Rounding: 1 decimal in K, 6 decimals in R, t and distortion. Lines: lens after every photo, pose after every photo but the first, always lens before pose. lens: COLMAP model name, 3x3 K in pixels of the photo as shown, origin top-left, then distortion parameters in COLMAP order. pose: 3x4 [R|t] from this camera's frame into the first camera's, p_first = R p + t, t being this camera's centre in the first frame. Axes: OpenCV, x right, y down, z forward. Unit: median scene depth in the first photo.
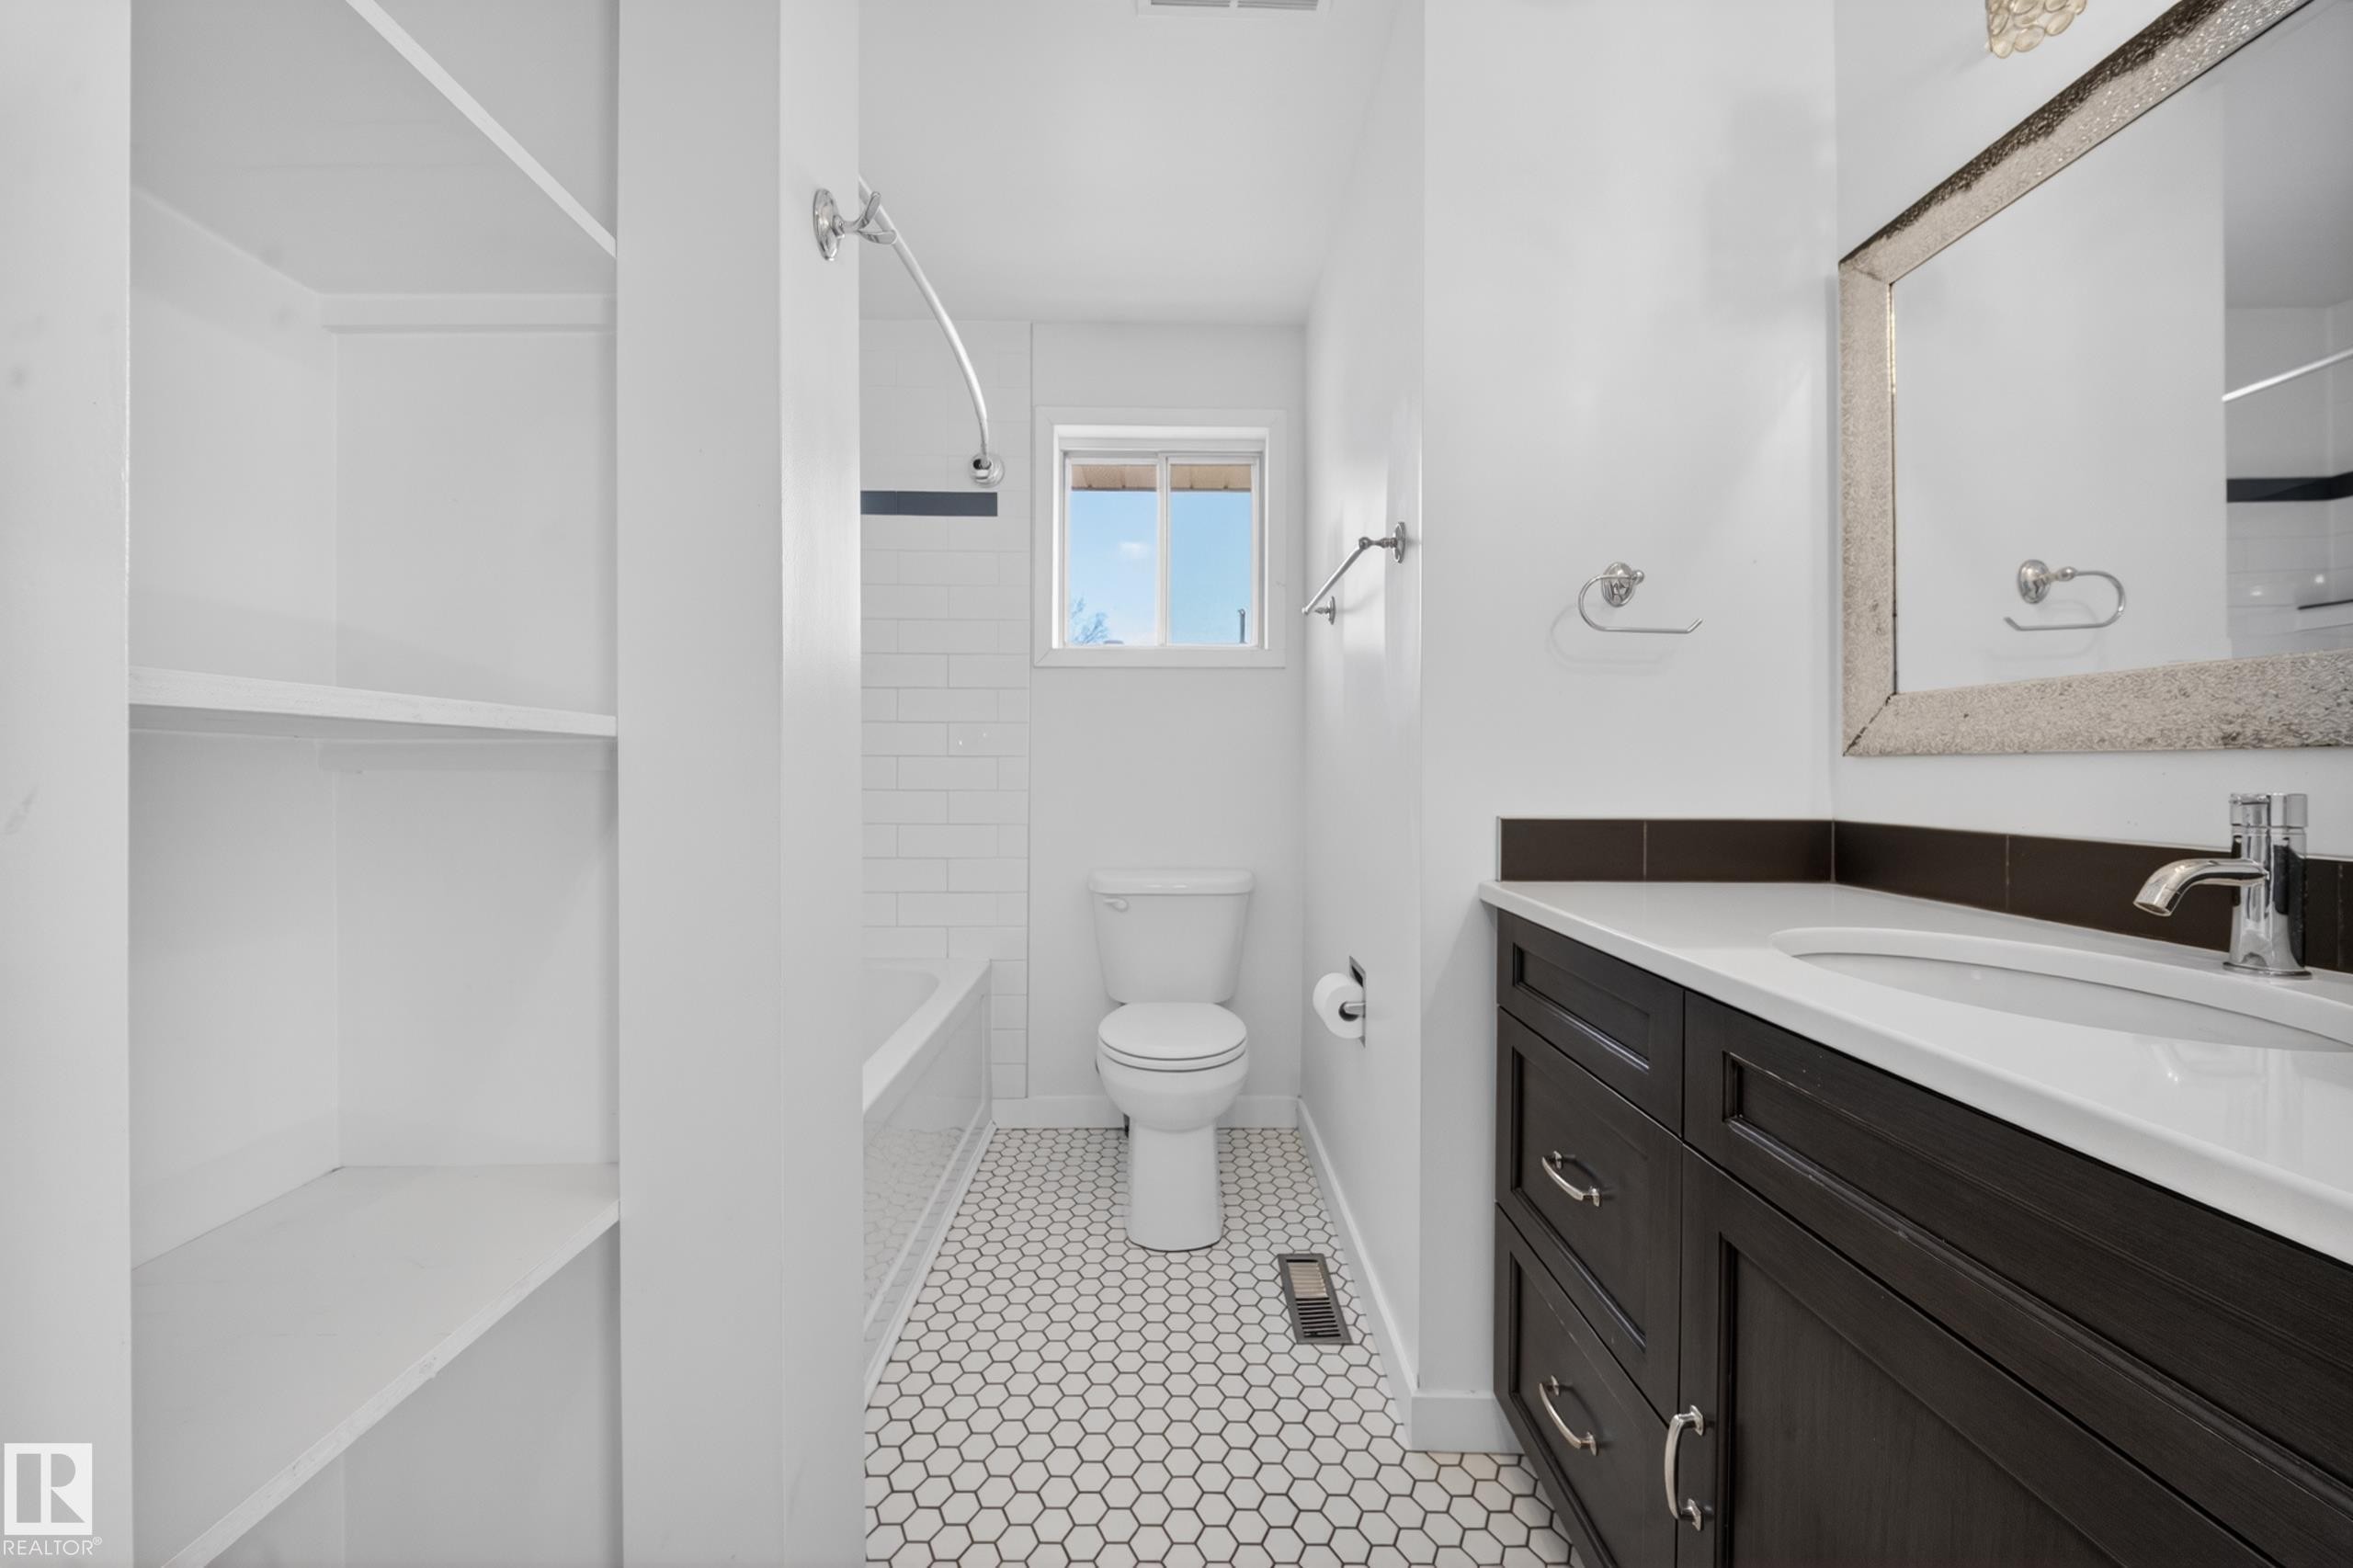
lens RADIAL K [[817.9, 0, 1156.6], [0, 817.9, 776.8], [0, 0, 1]] dist [0.000905, -0.002016]
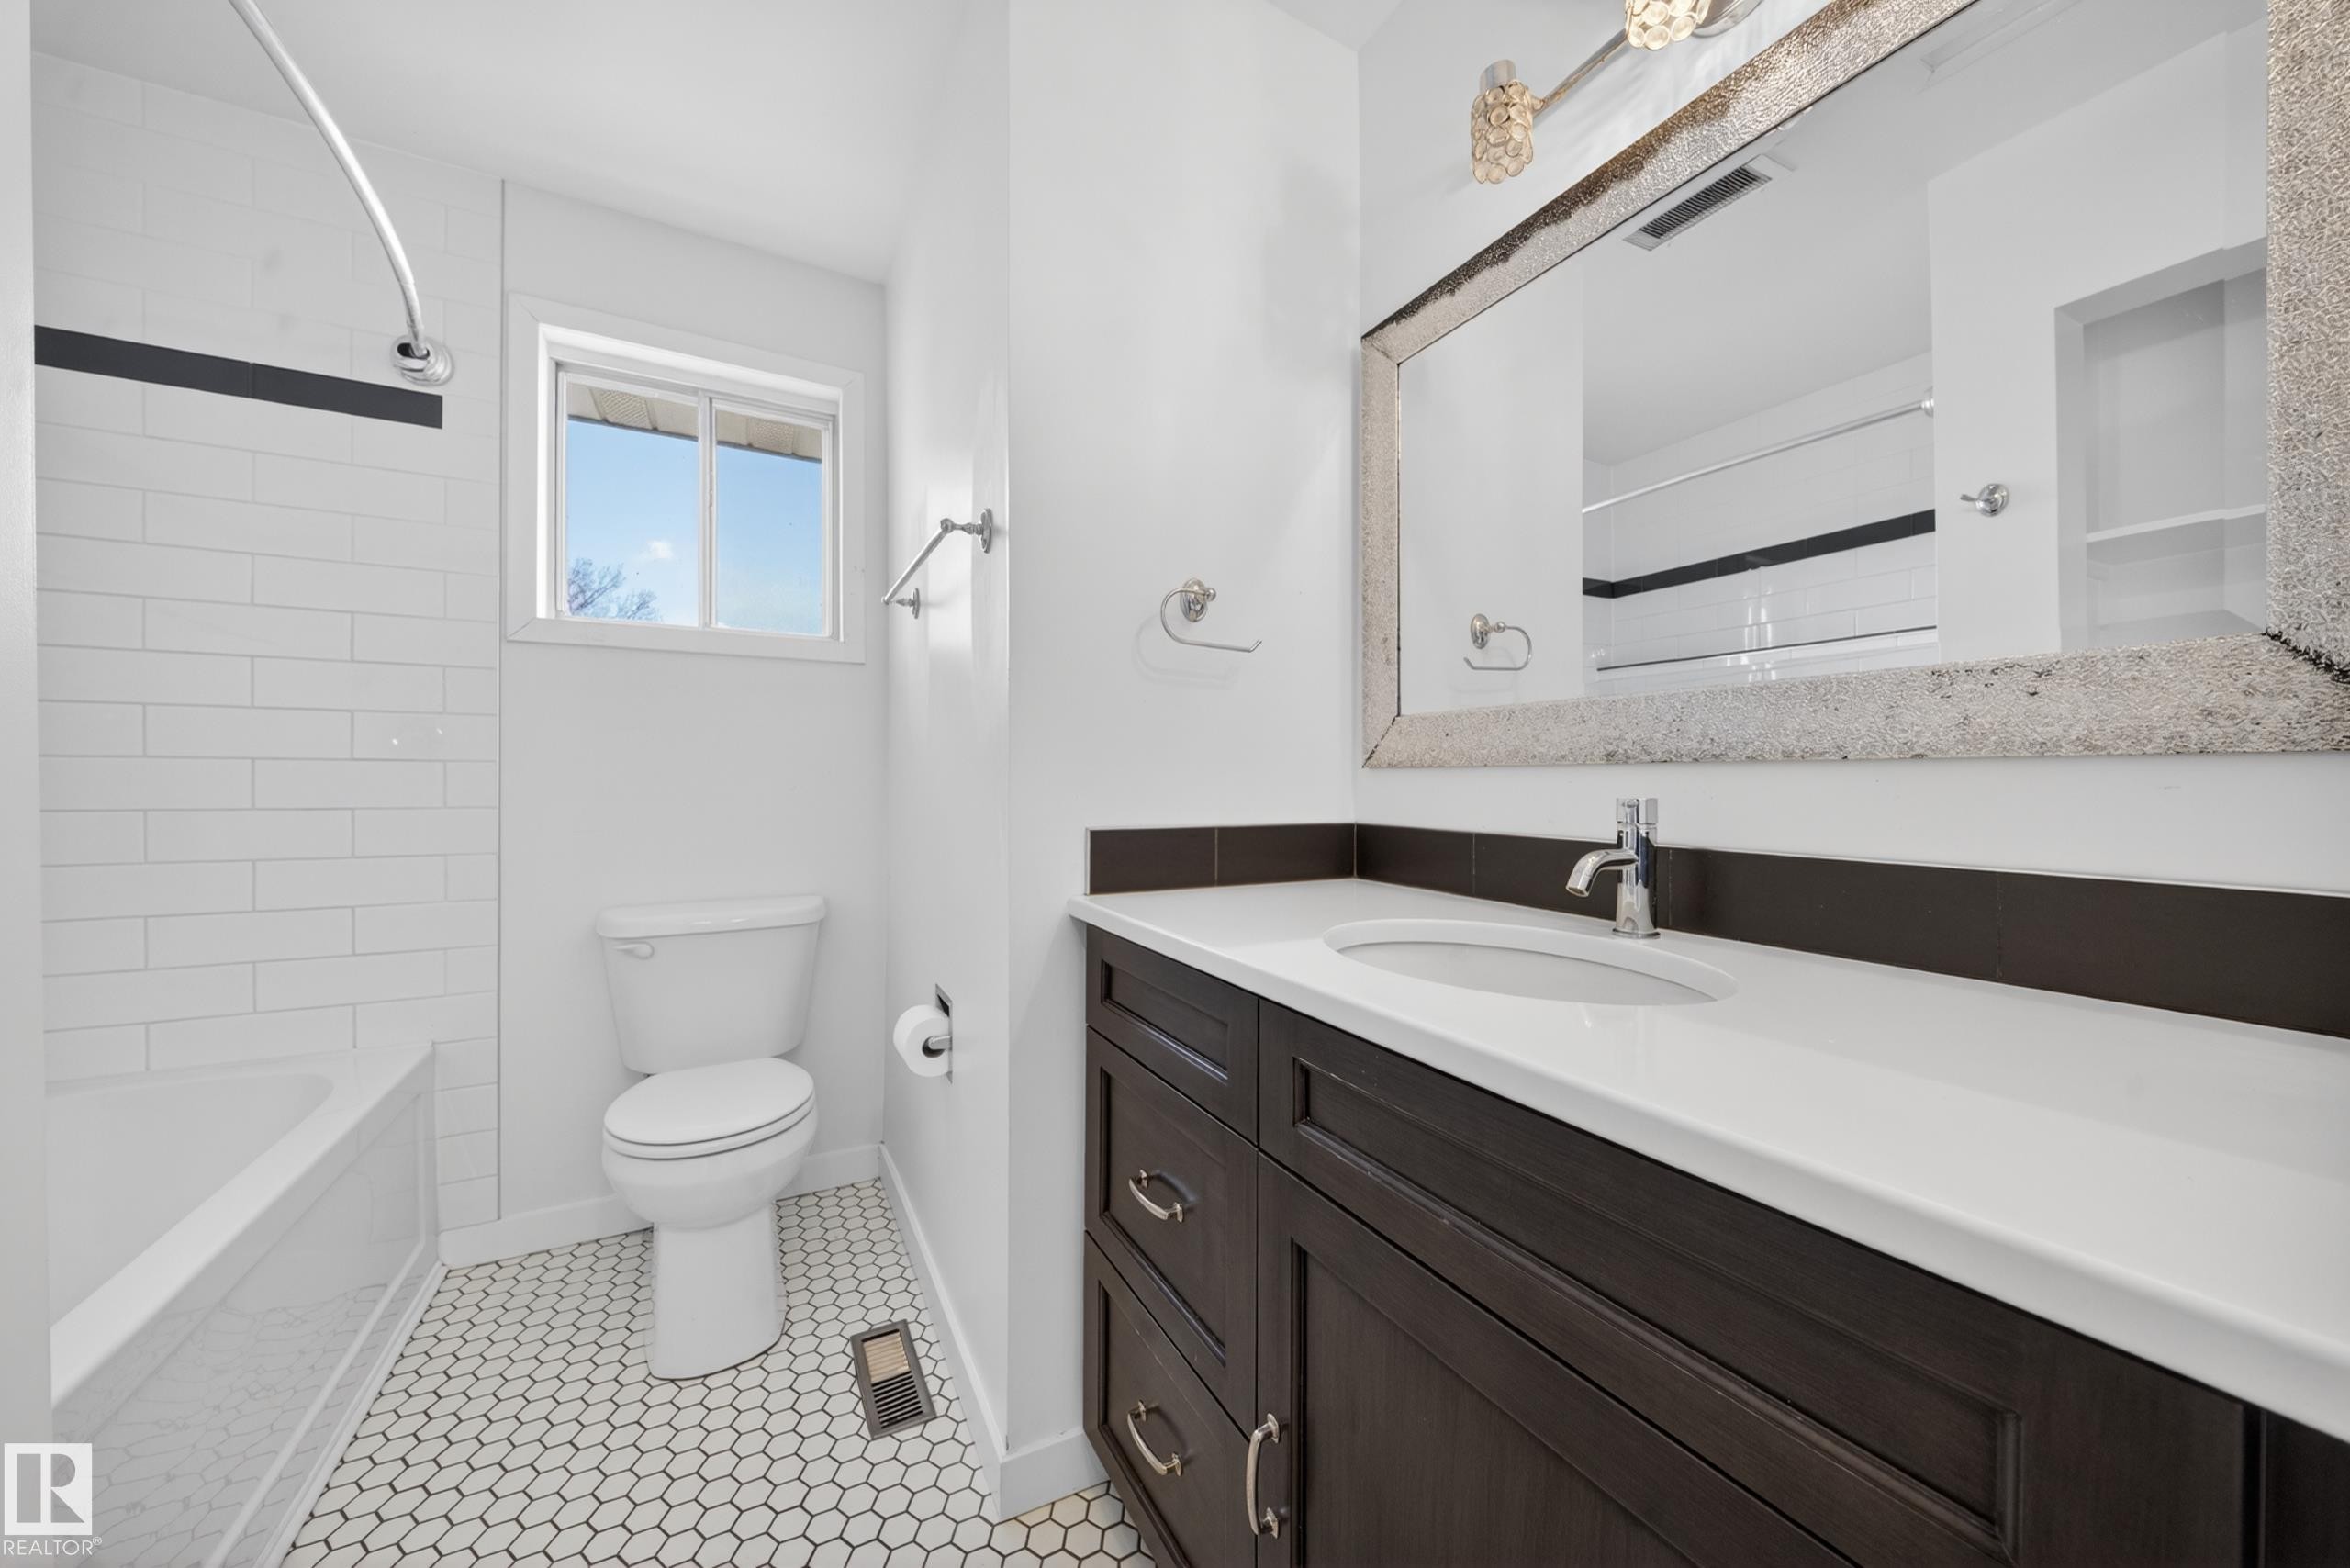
lens RADIAL K [[816.9, 0, 1187.1], [0, 816.9, 779.2], [0, 0, 1]] dist [0.000905, -0.002016]
pose [[0.868208, 0.001595, 0.496198, 0.045242], [0.002969, 0.999960, -0.008408, -0.000277], [-0.496191, 0.008773, 0.868169, 0.111529]]
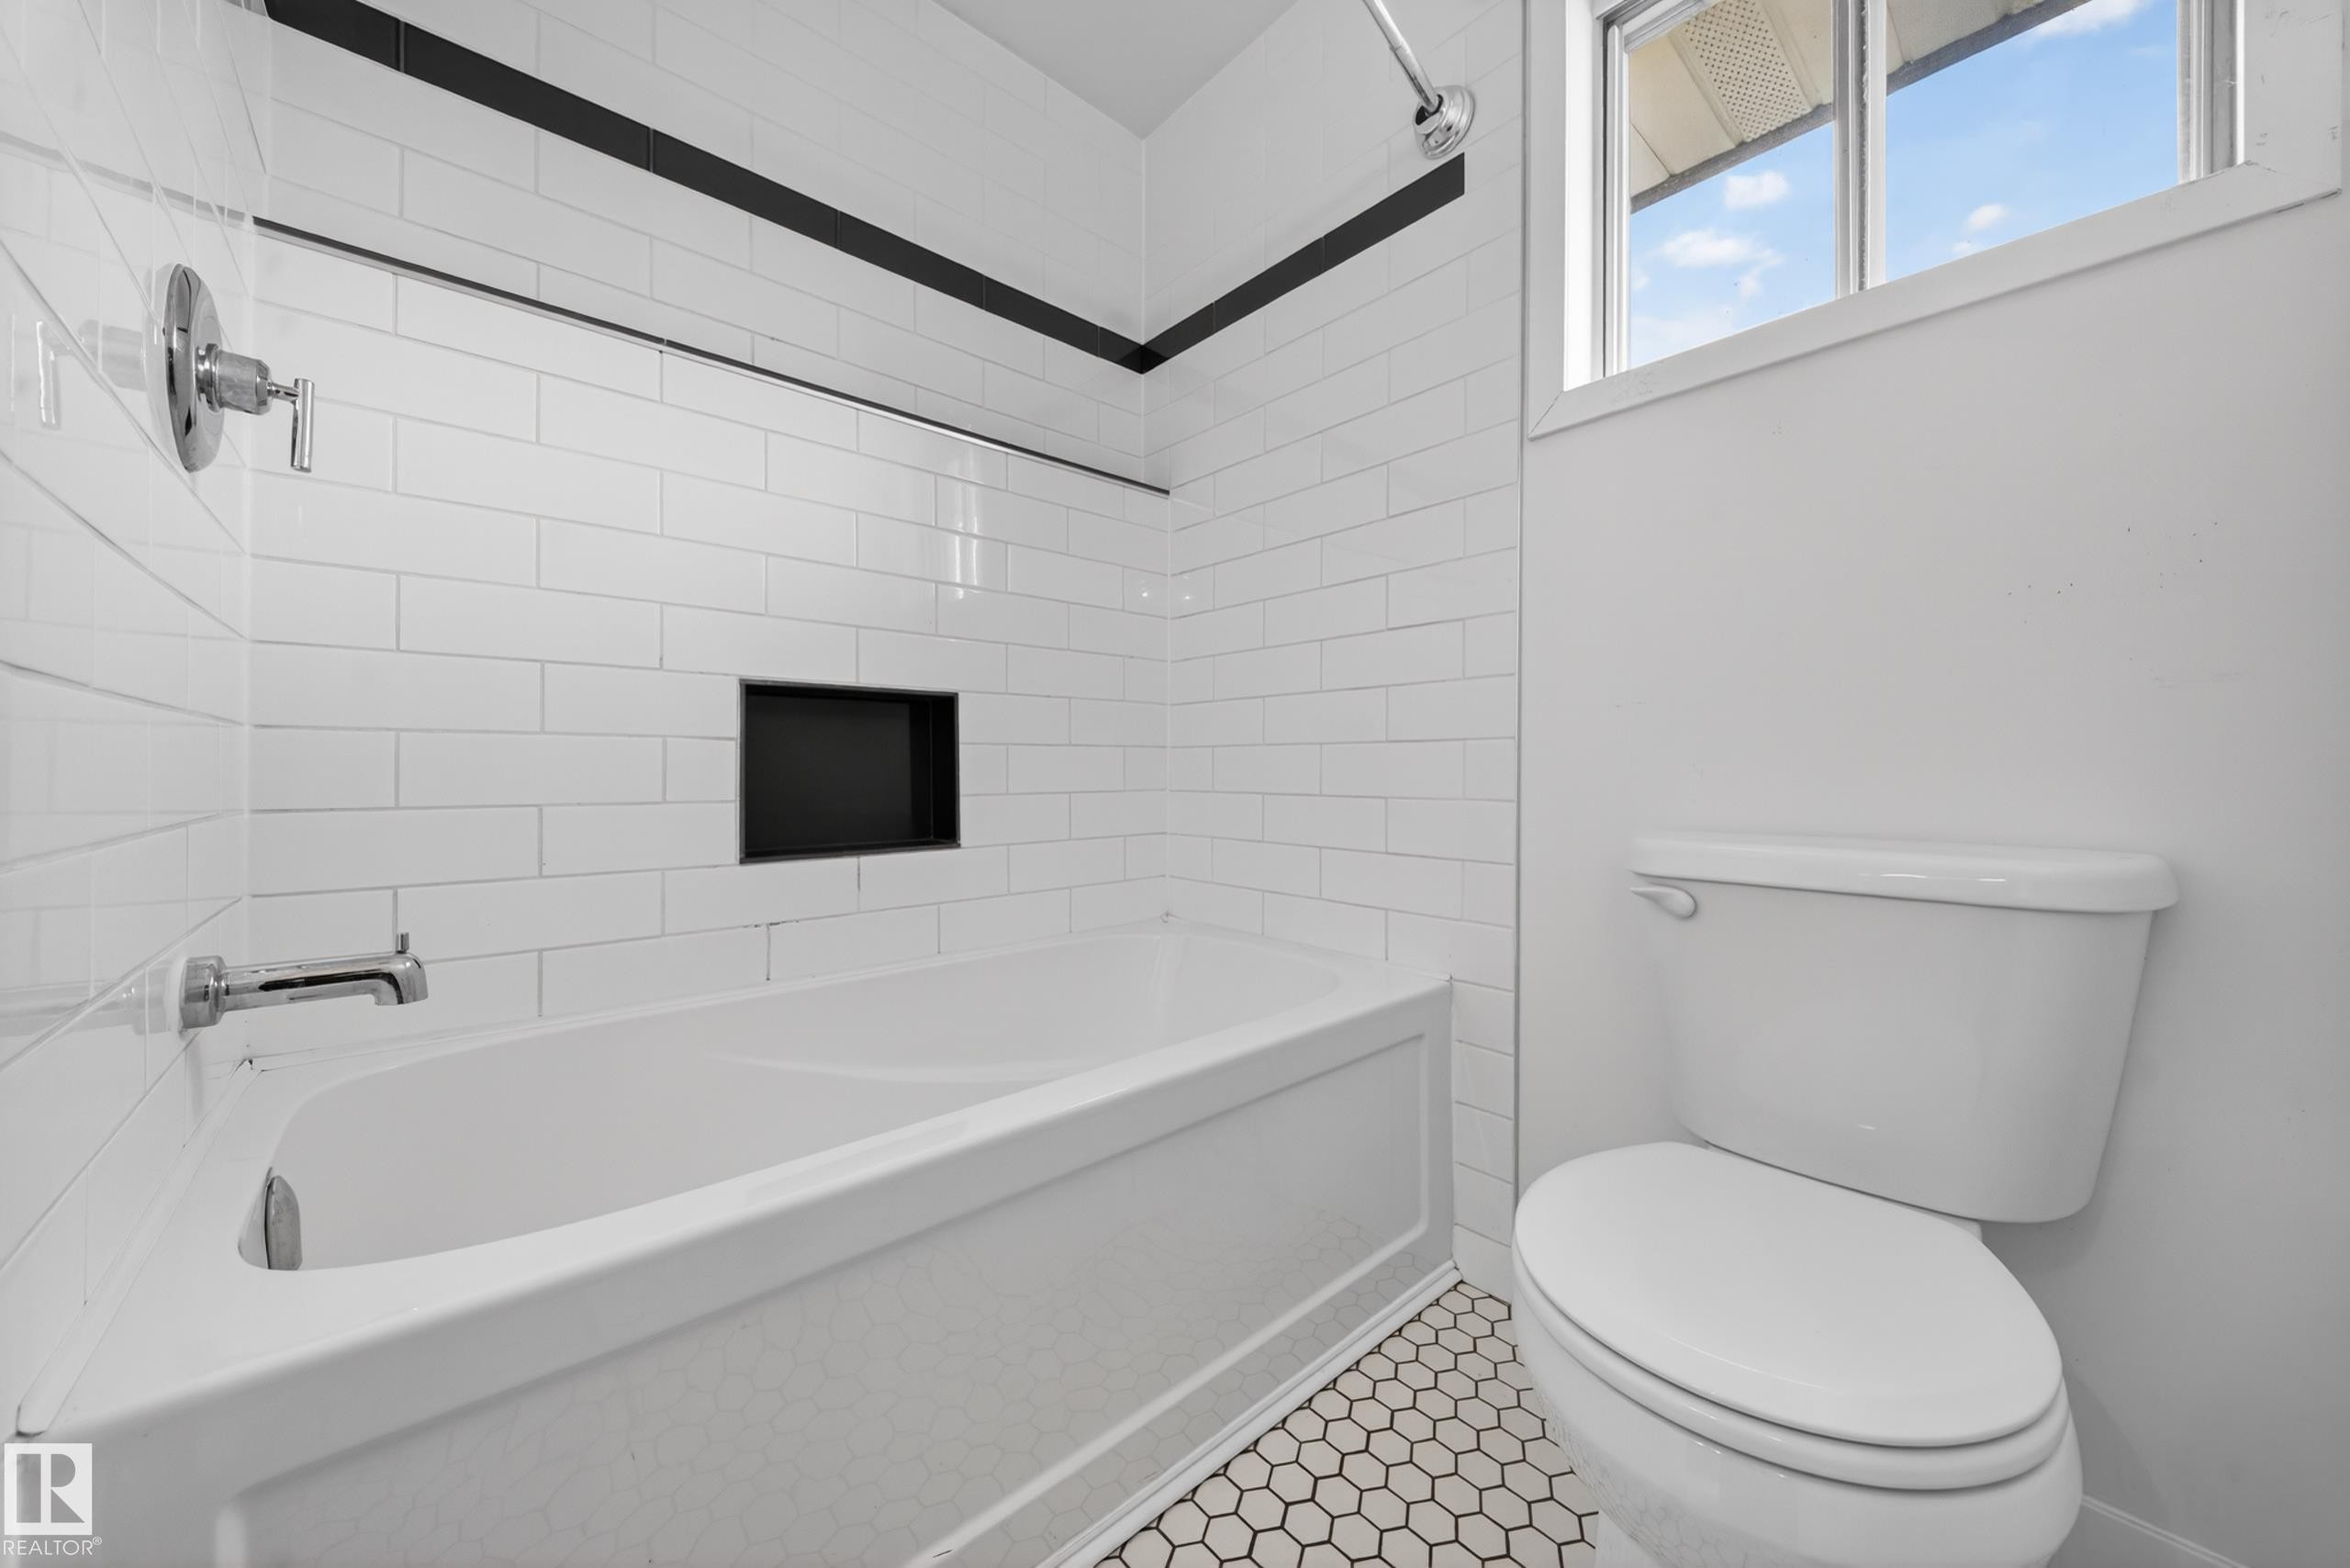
lens RADIAL K [[816.9, 0, 1165.8], [0, 816.9, 773.4], [0, 0, 1]] dist [0.000905, -0.002016]
pose [[0.659815, -0.000431, -0.751428, 0.215149], [-0.006391, 0.999960, -0.006186, 0.200649], [0.751401, 0.008884, 0.659786, 1.098491]]
